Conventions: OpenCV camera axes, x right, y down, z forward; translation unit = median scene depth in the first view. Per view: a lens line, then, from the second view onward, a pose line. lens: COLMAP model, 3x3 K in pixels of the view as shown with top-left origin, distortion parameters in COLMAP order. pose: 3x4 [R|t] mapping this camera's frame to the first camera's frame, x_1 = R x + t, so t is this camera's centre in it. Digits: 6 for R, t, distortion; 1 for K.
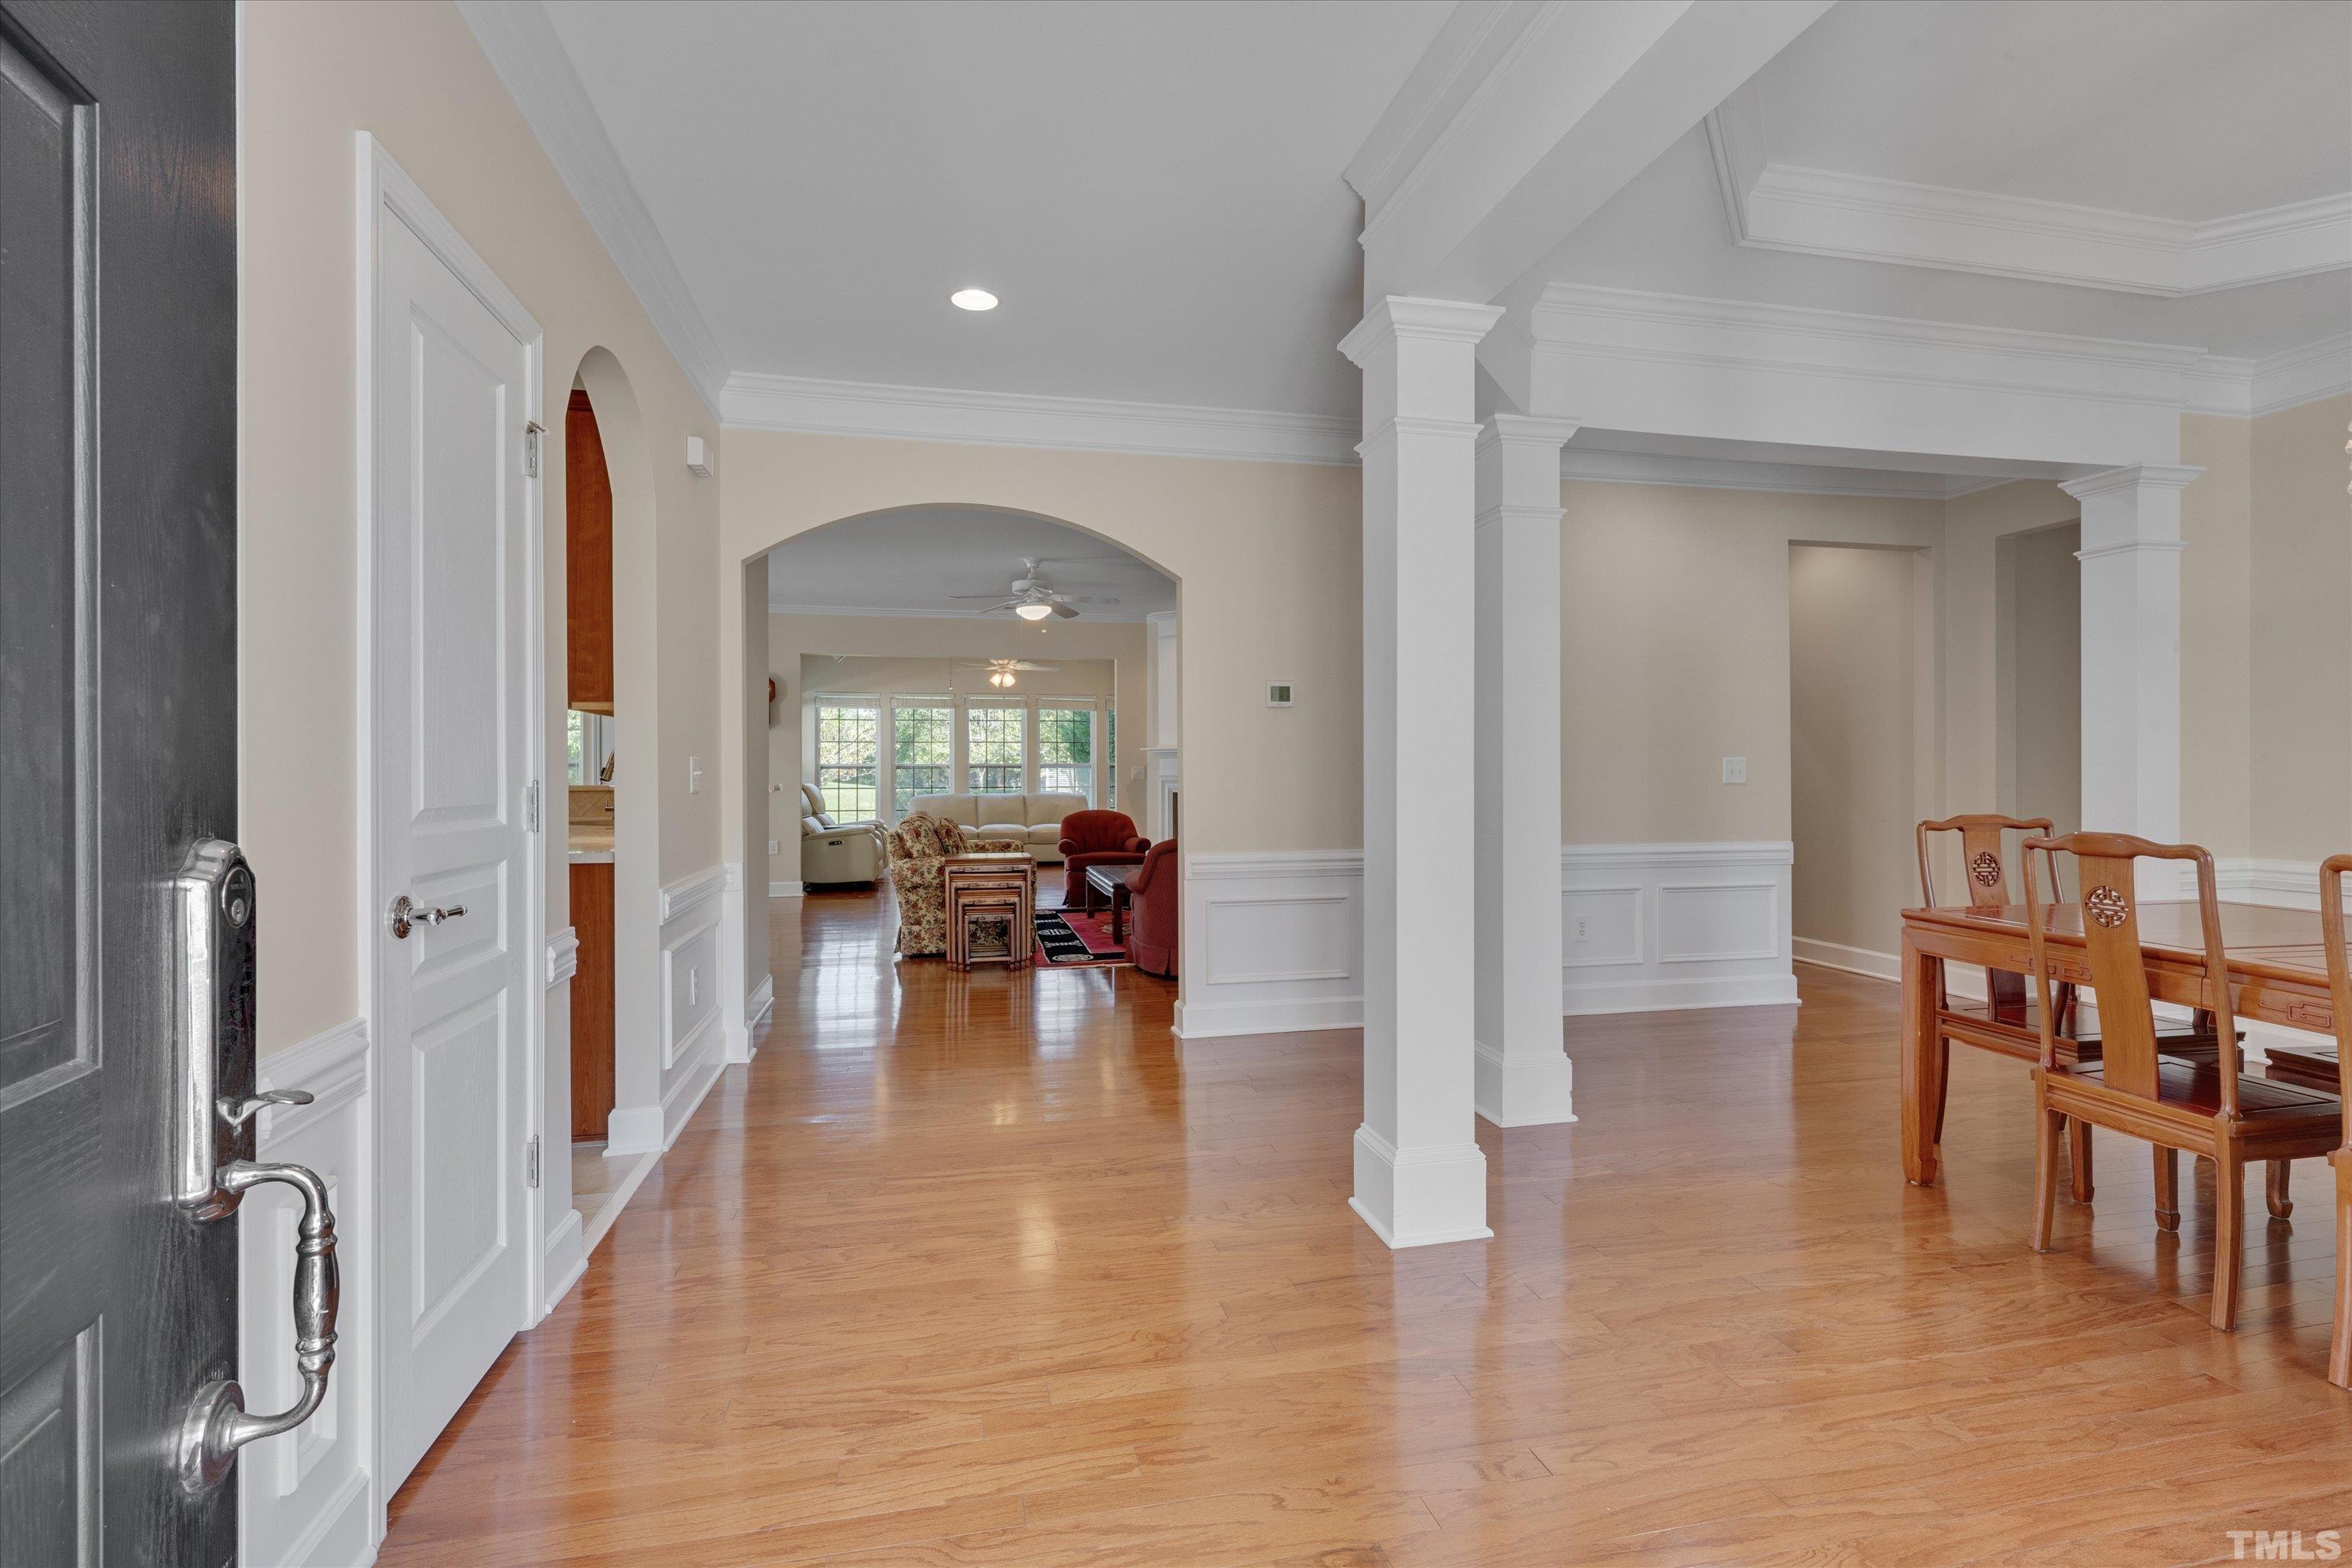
lens RADIAL K [[1057.6, 0, 1161.0], [0, 1057.6, 768.4], [0, 0, 1]] dist [-0.006268, -0.000741]
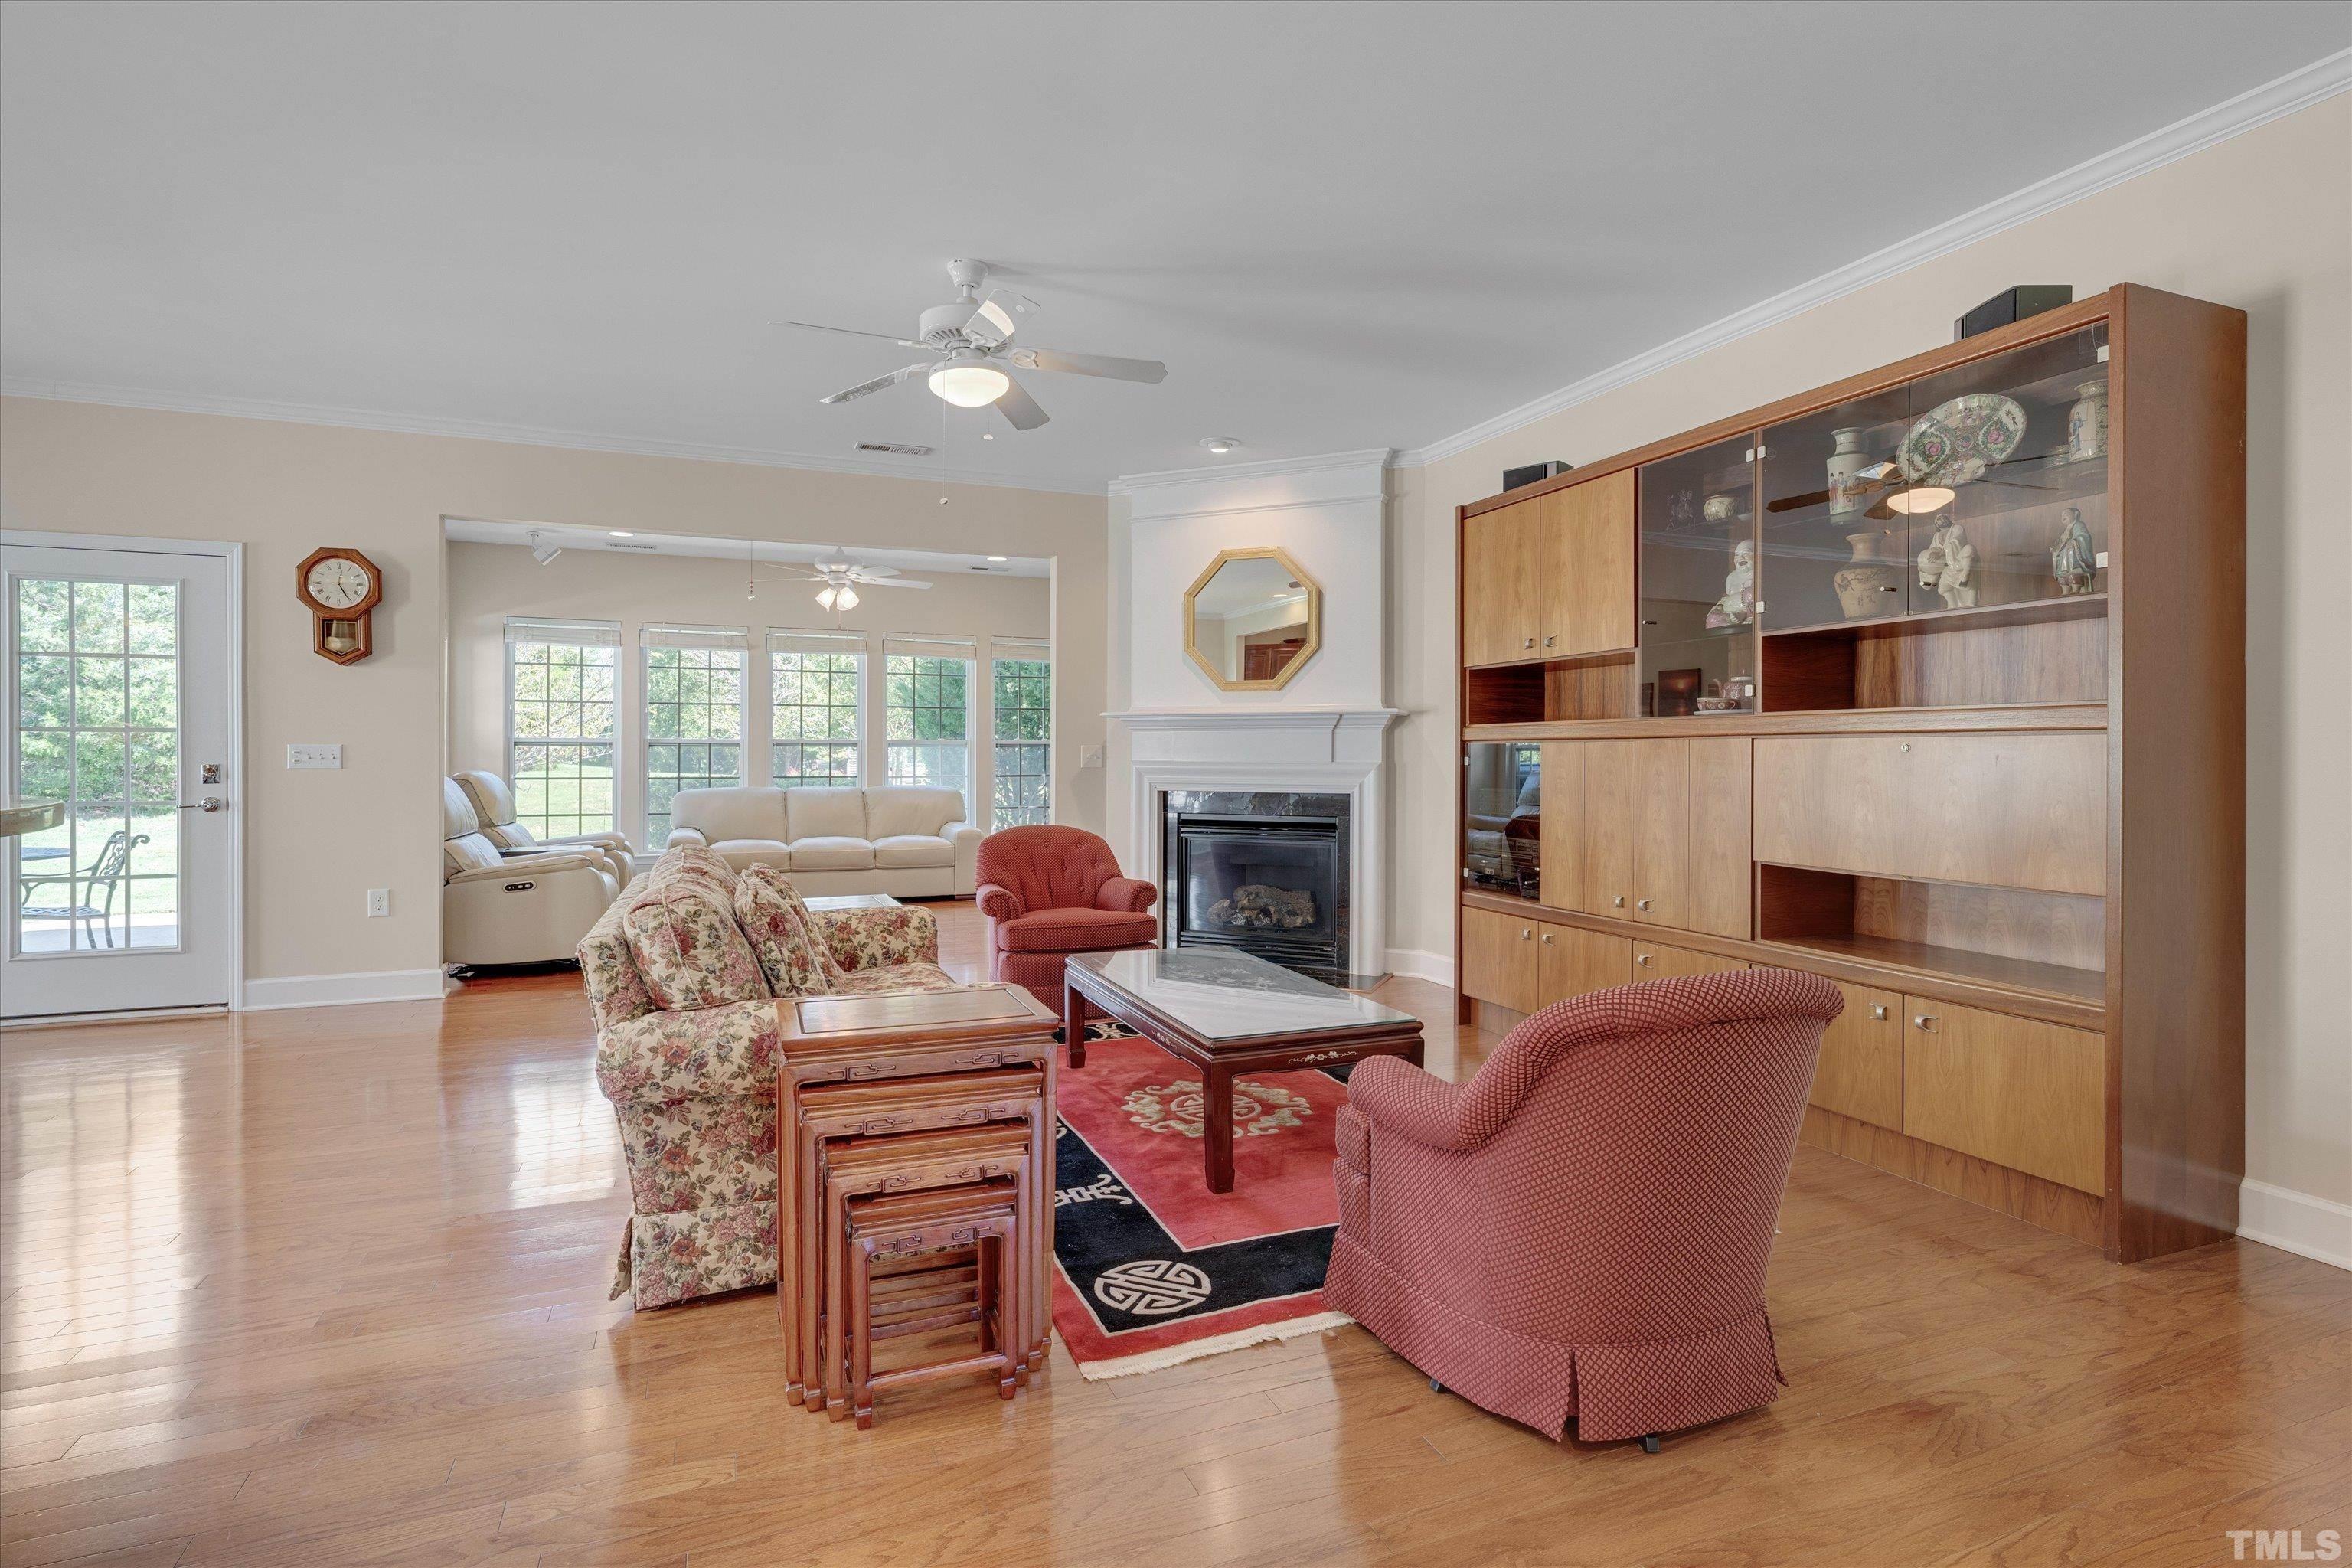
lens RADIAL K [[1115.5, 0, 1166.5], [0, 1115.5, 761.5], [0, 0, 1]] dist [-0.000979, 0.000011]
pose [[0.983736, 0.004680, 0.179559, -0.090052], [-0.006692, 0.999921, 0.010599, 0.000738], [-0.179496, -0.011628, 0.983690, 0.391105]]
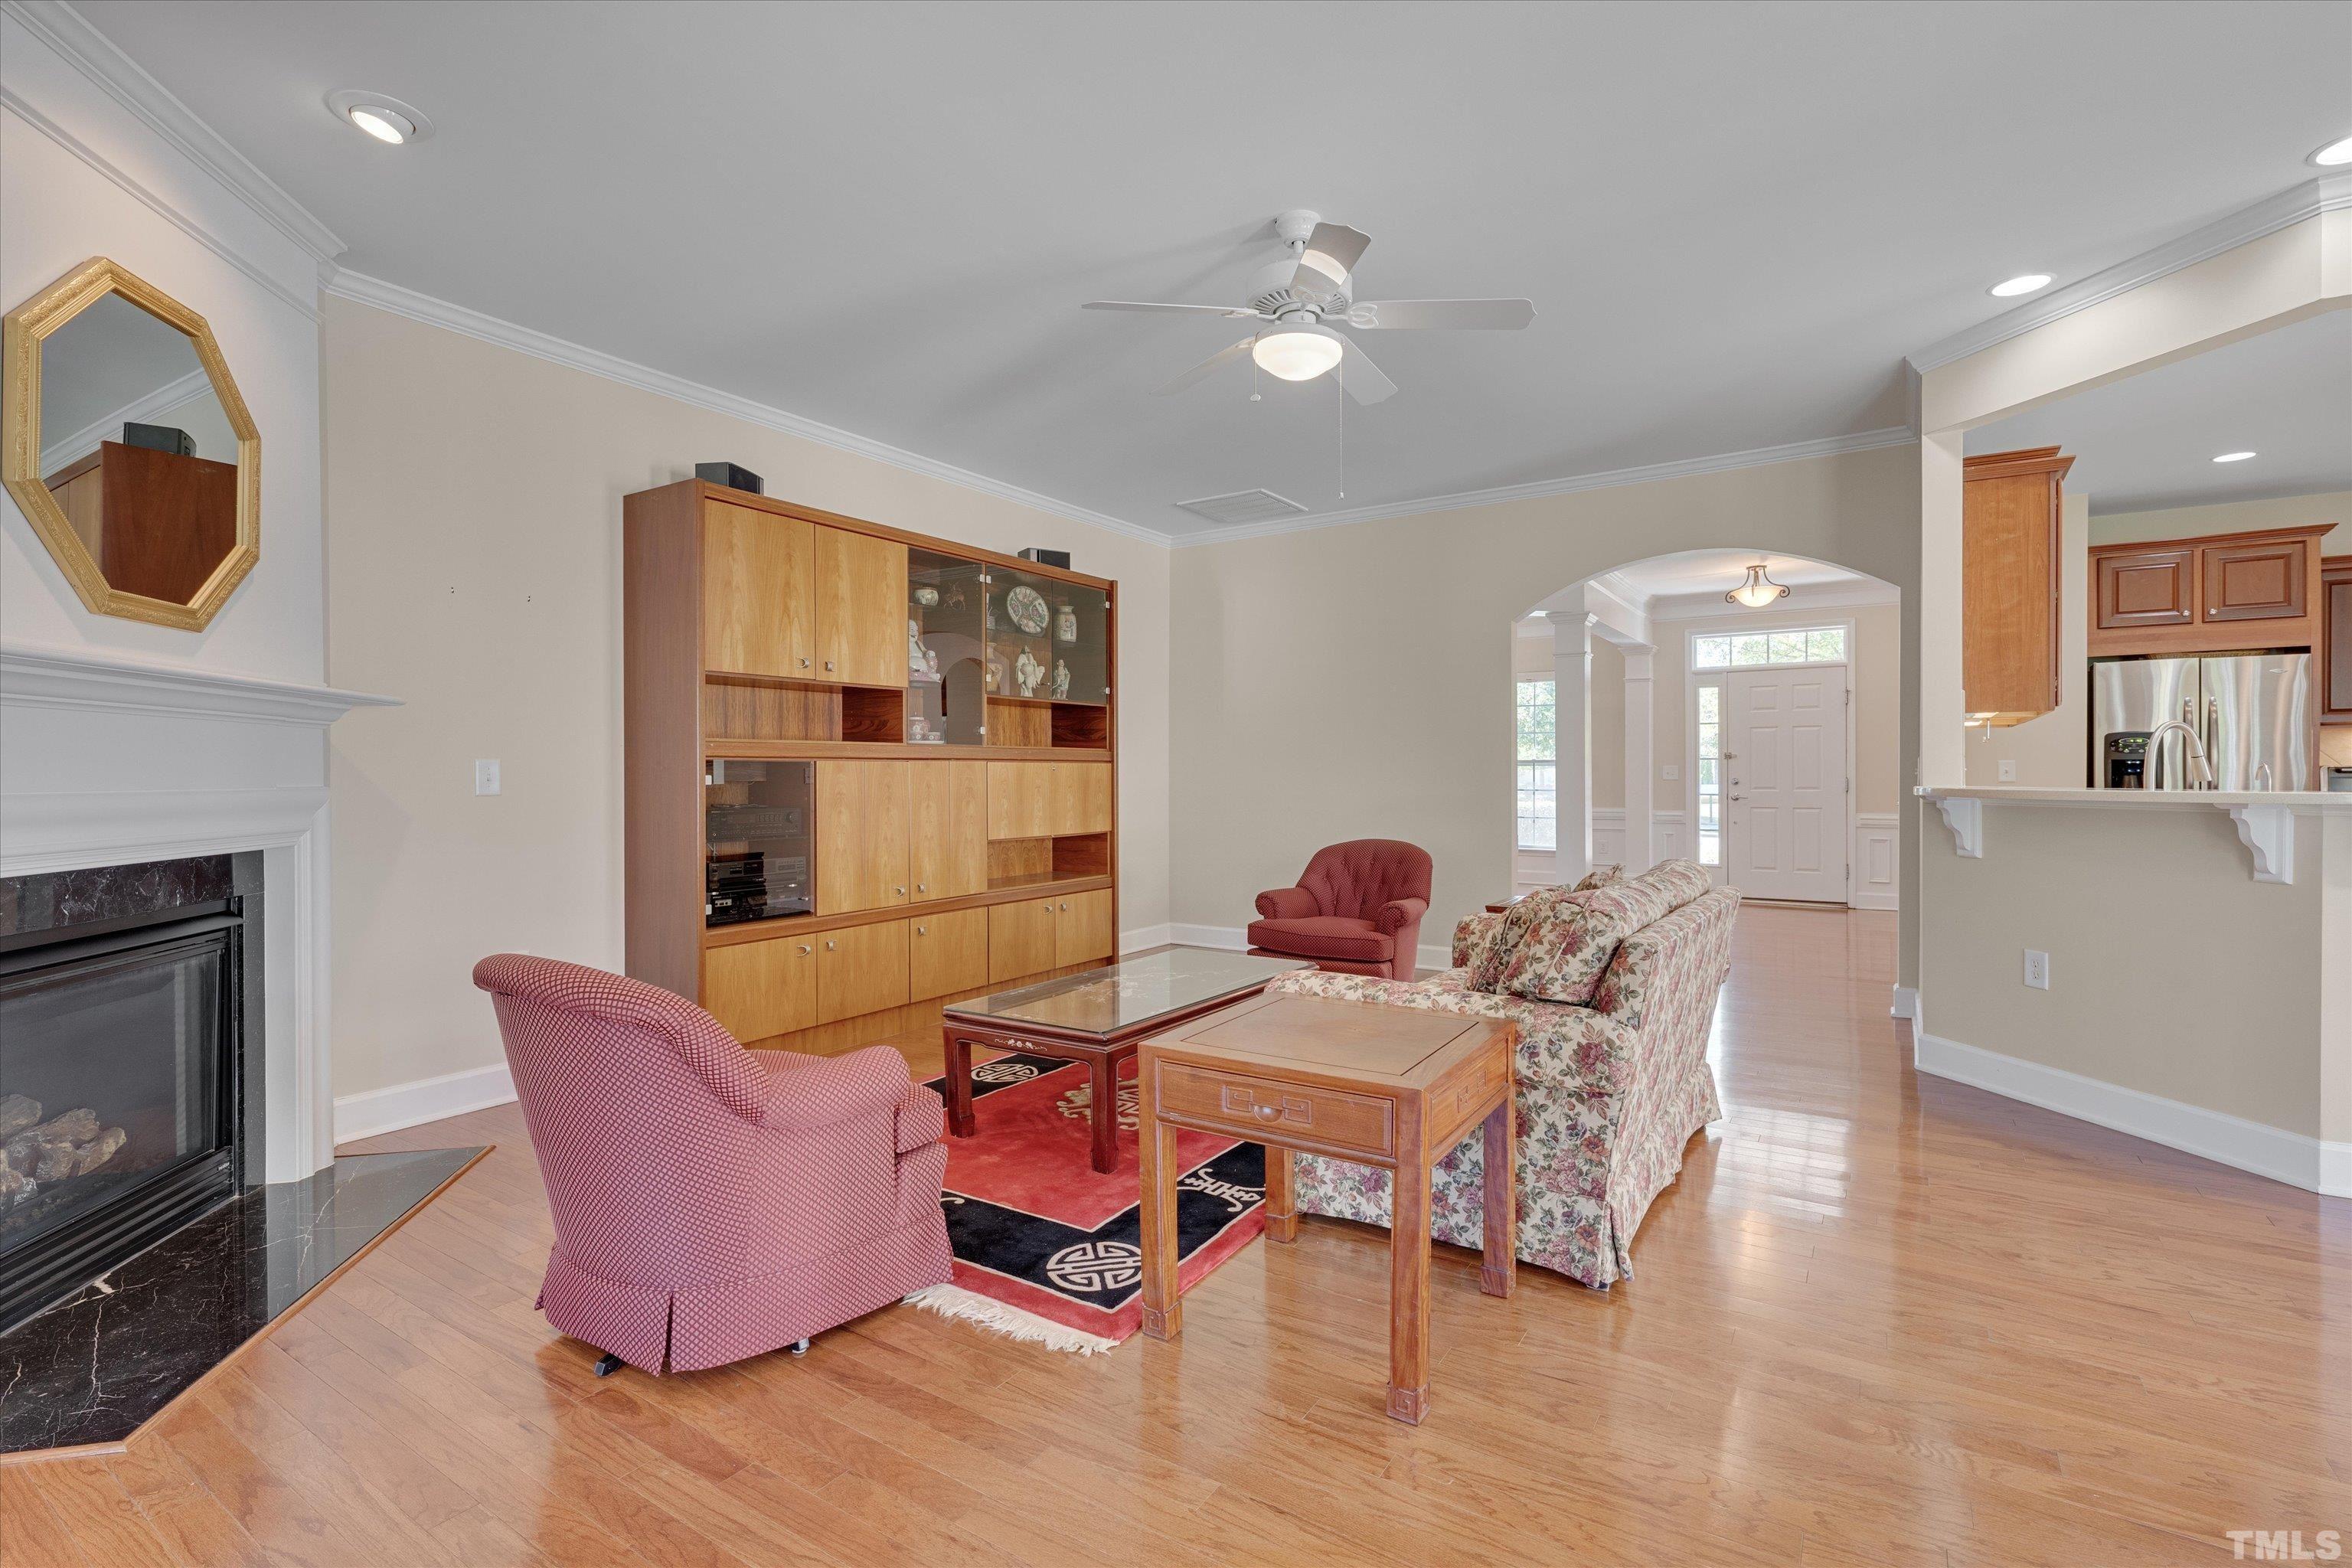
lens RADIAL K [[1057.6, 0, 1184.8], [0, 1057.6, 797.6], [0, 0, 1]] dist [-0.006268, -0.000741]
pose [[-0.697769, -0.005011, 0.716305, -0.295951], [0.008763, 0.999841, 0.015531, 0.008869], [-0.716269, 0.017114, -0.697614, 1.001503]]
